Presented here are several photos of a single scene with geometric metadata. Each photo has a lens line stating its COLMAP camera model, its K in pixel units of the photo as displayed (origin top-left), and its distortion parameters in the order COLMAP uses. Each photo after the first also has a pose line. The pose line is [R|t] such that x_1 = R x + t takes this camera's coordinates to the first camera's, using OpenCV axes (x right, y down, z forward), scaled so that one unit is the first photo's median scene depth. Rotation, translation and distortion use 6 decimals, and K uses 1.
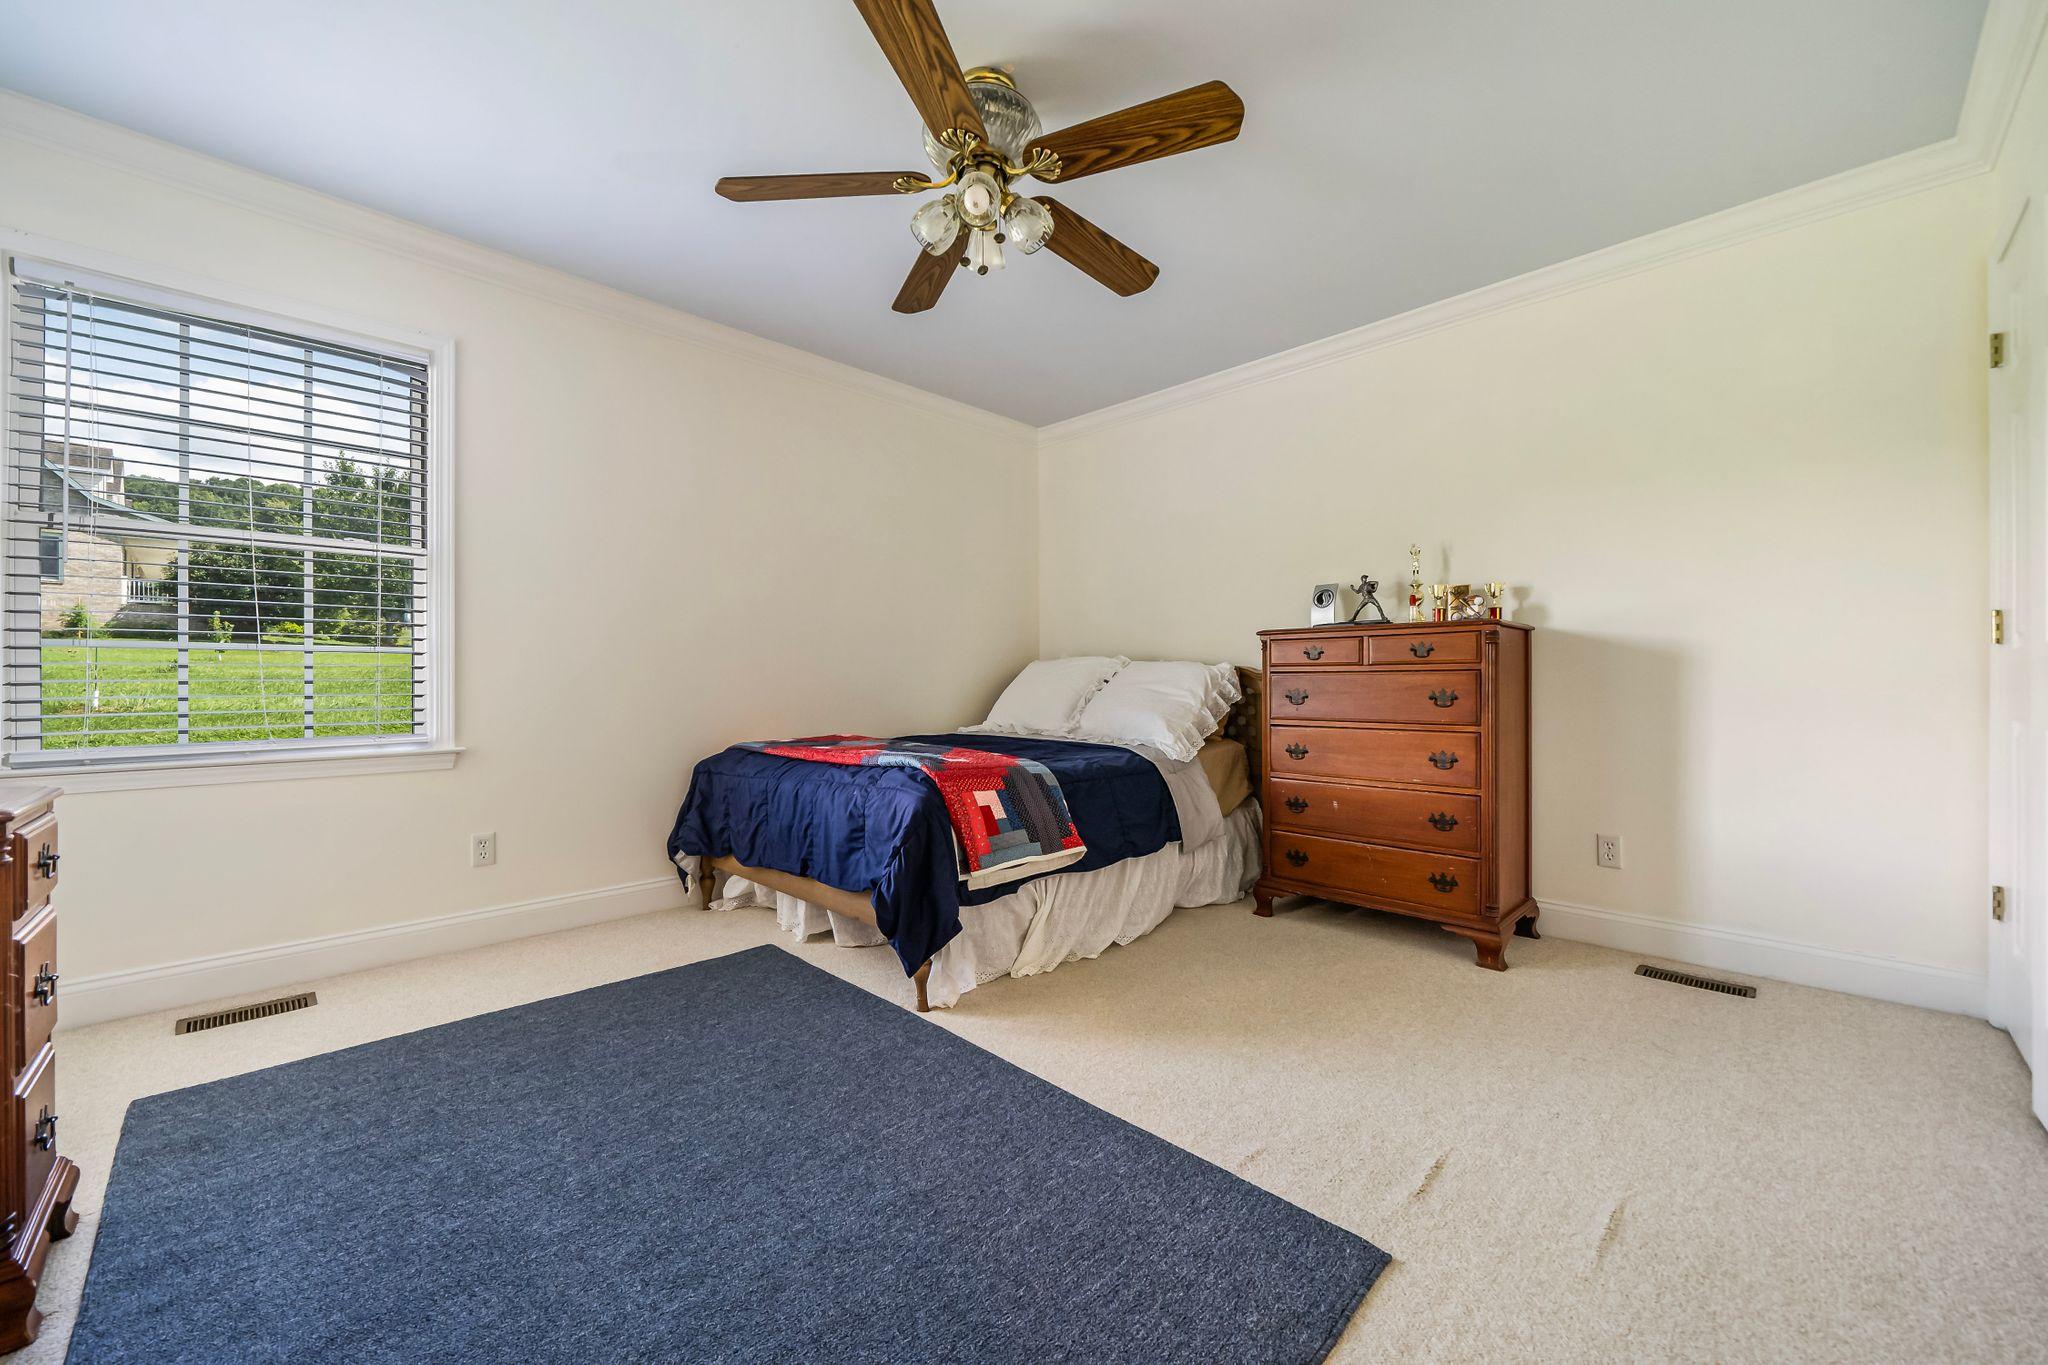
lens RADIAL K [[797.3, 0, 1024.8], [0, 797.3, 686.0], [0, 0, 1]] dist [-0.002154, -0.000189]
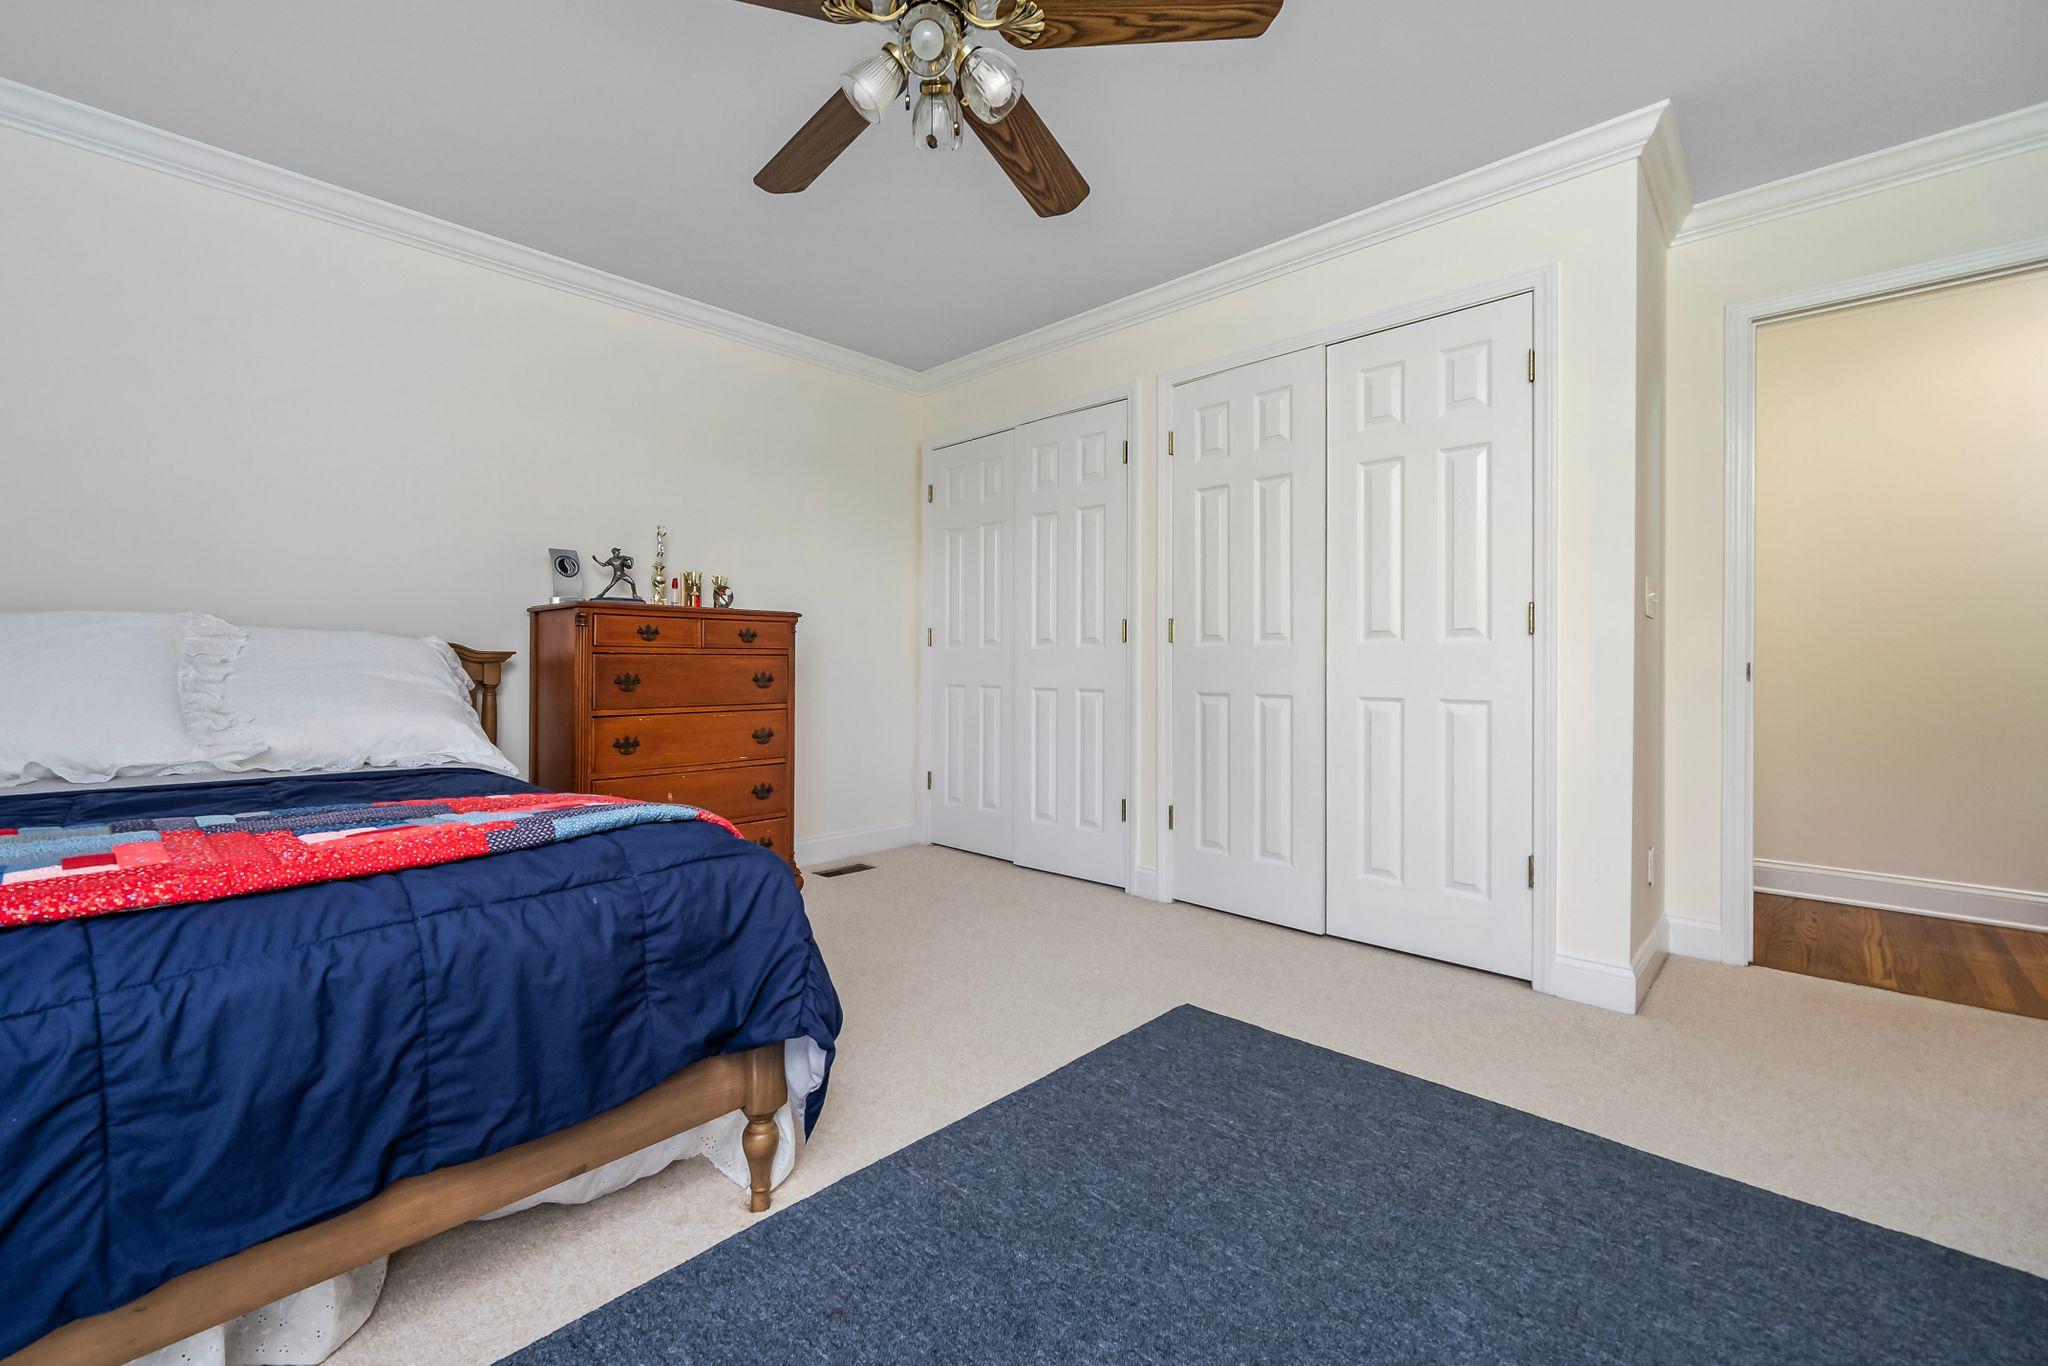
lens RADIAL K [[797.3, 0, 1024.8], [0, 797.3, 667.6], [0, 0, 1]] dist [-0.002154, -0.000189]
pose [[-0.007409, -0.002267, 0.999970, -0.662245], [0.002466, 0.999994, 0.002285, -0.004025], [-0.999970, 0.002482, -0.007404, 0.723587]]
